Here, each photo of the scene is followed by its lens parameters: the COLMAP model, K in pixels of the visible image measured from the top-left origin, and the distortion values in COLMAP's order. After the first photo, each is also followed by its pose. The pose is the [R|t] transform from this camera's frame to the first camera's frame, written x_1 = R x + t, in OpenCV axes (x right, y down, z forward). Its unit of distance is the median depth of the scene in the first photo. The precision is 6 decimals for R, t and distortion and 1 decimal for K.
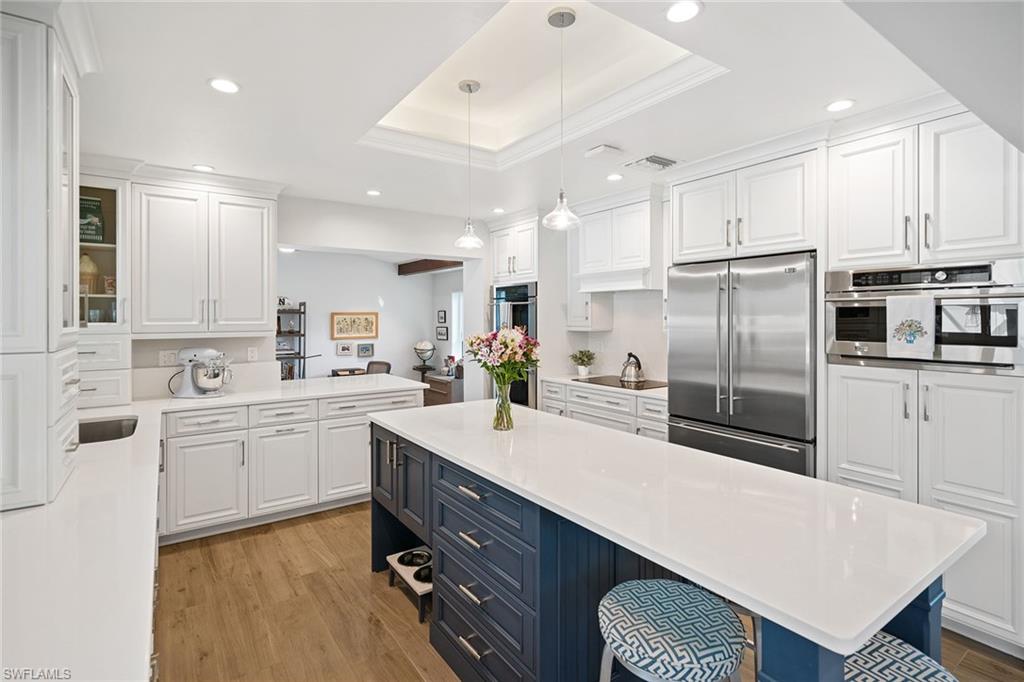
lens RADIAL K [[497.6, 0, 509.8], [0, 497.6, 317.6], [0, 0, 1]] dist [-0.000569, 0.000034]
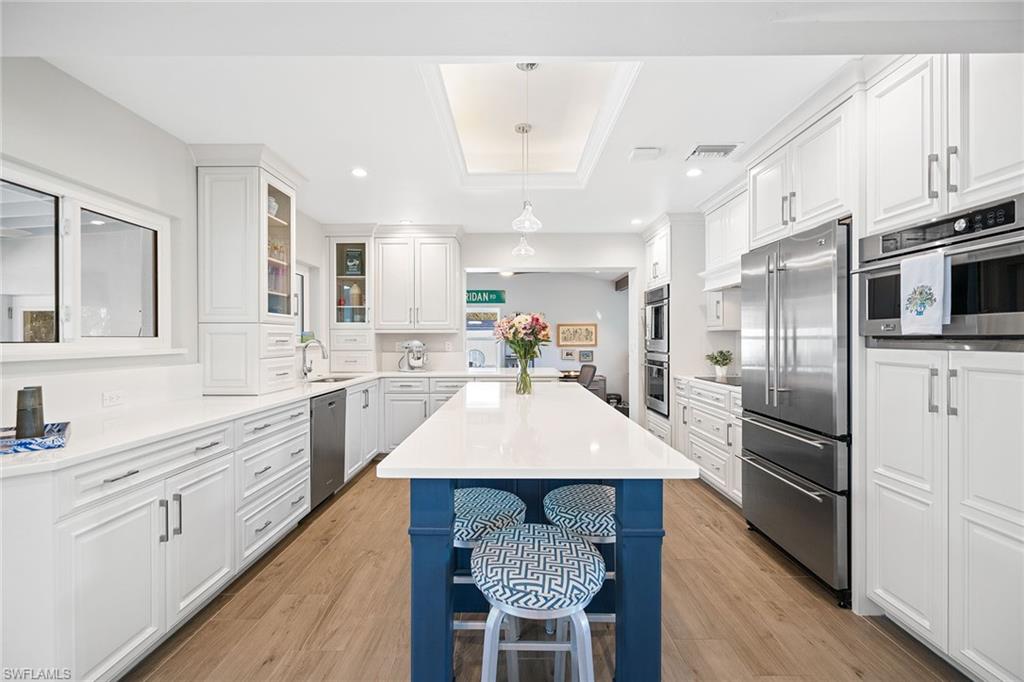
lens RADIAL K [[460.9, 0, 508.1], [0, 460.9, 337.9], [0, 0, 1]] dist [-0.005639, 0.000126]
pose [[0.814992, -0.000272, -0.579472, 0.477071], [-0.000970, 0.999998, -0.001834, 0.062005], [0.579471, 0.002057, 0.814990, 0.013536]]
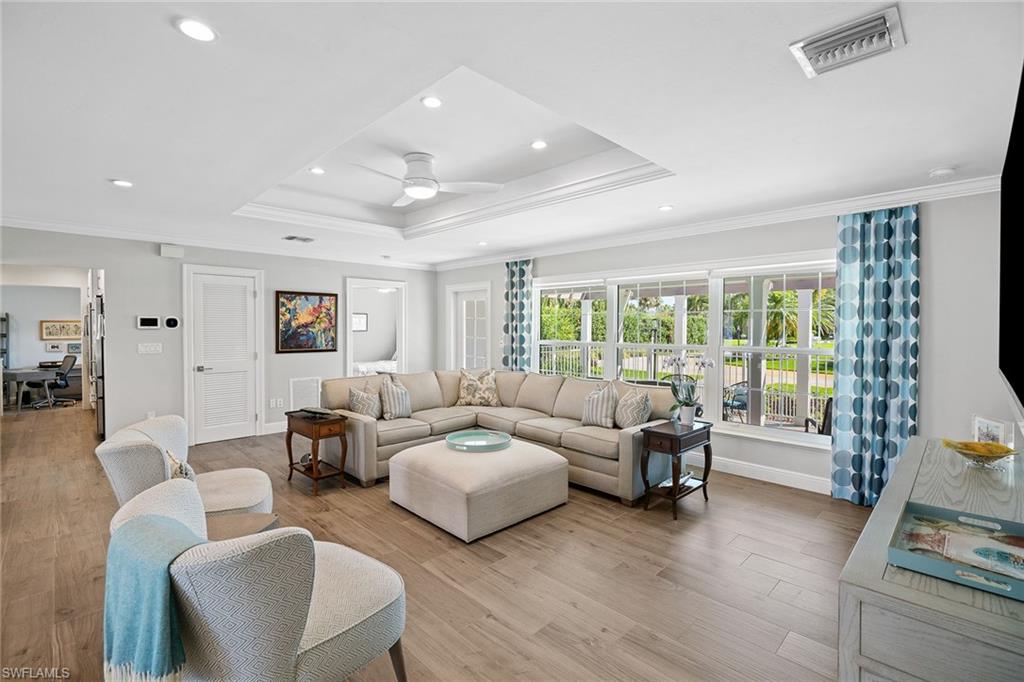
lens RADIAL K [[460.9, 0, 508.1], [0, 460.9, 337.9], [0, 0, 1]] dist [-0.005639, 0.000126]
pose [[0.985642, 0.001290, 0.168843, 1.693102], [-0.005145, 0.999736, 0.022395, 0.006605], [-0.168769, -0.022942, 0.985389, -1.133888]]
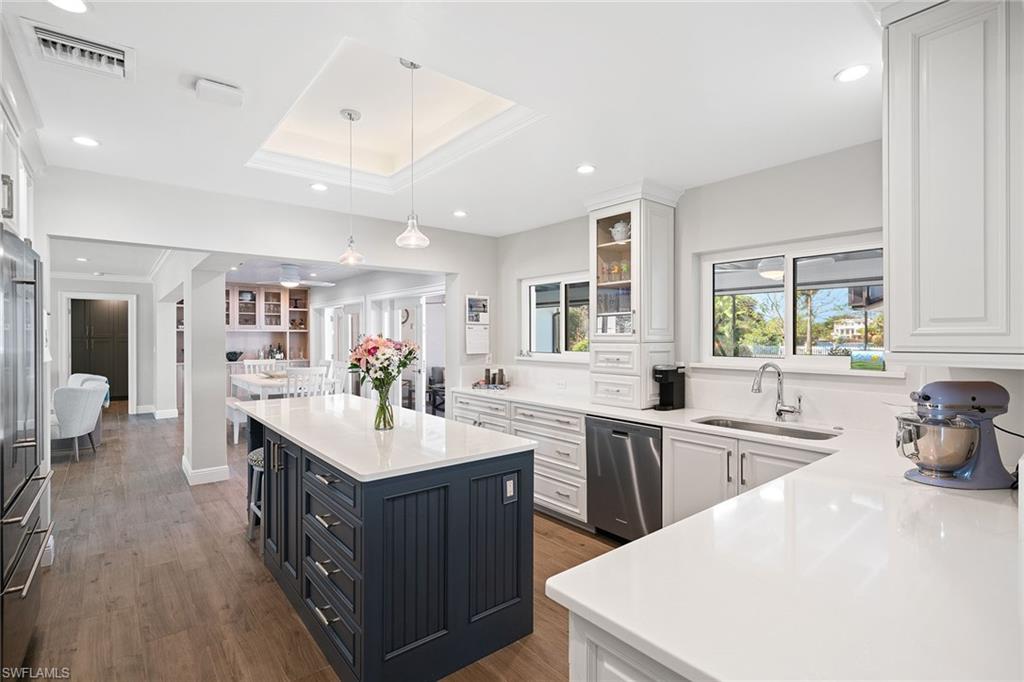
lens RADIAL K [[481.6, 0, 512.0], [0, 481.6, 341.0], [0, 0, 1]] dist [-0.001068, -0.000086]
pose [[-0.996713, 0.004123, -0.080910, -0.159267], [0.003289, 0.999940, 0.010435, 0.016263], [0.080948, 0.010134, -0.996667, 1.559957]]
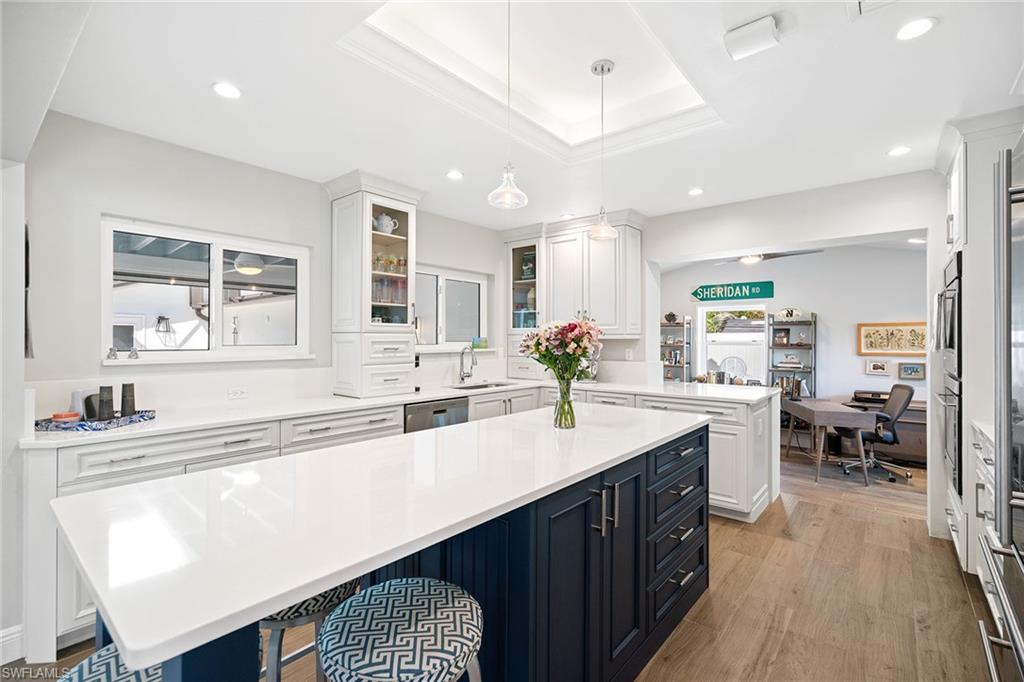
lens RADIAL K [[460.9, 0, 508.1], [0, 460.9, 337.9], [0, 0, 1]] dist [-0.005639, 0.000126]
pose [[0.260920, 0.001308, -0.965359, 0.596626], [-0.005021, 0.999987, -0.000003, 0.041912], [0.965347, 0.004848, 0.260924, 0.506604]]
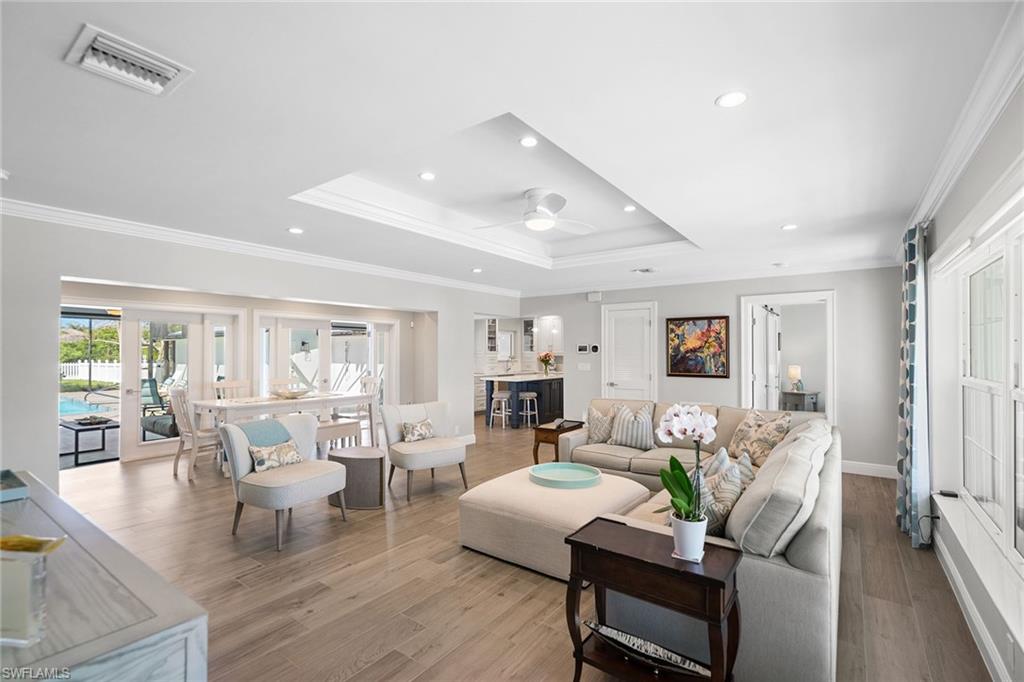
lens RADIAL K [[466.7, 0, 512.0], [0, 466.7, 341.0], [0, 0, 1]] dist [-0.002421, 0.000007]
pose [[0.327446, -0.019106, -0.944677, 2.796785], [-0.002842, 0.999771, -0.021206, 0.006857], [0.944865, 0.009628, 0.327317, -0.453821]]
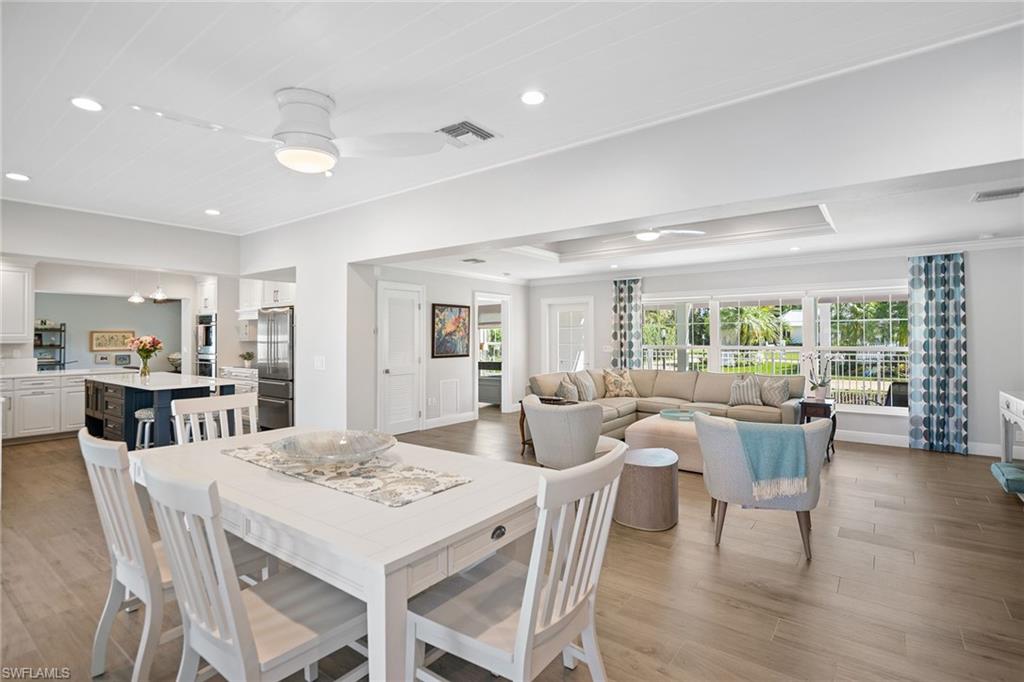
lens RADIAL K [[489.9, 0, 508.6], [0, 489.9, 334.7], [0, 0, 1]] dist [0.001355, -0.000087]
pose [[0.951464, 0.002222, 0.307752, 0.719485], [0.000463, 0.999962, -0.008649, 0.027349], [-0.307760, 0.008372, 0.951427, -1.412213]]
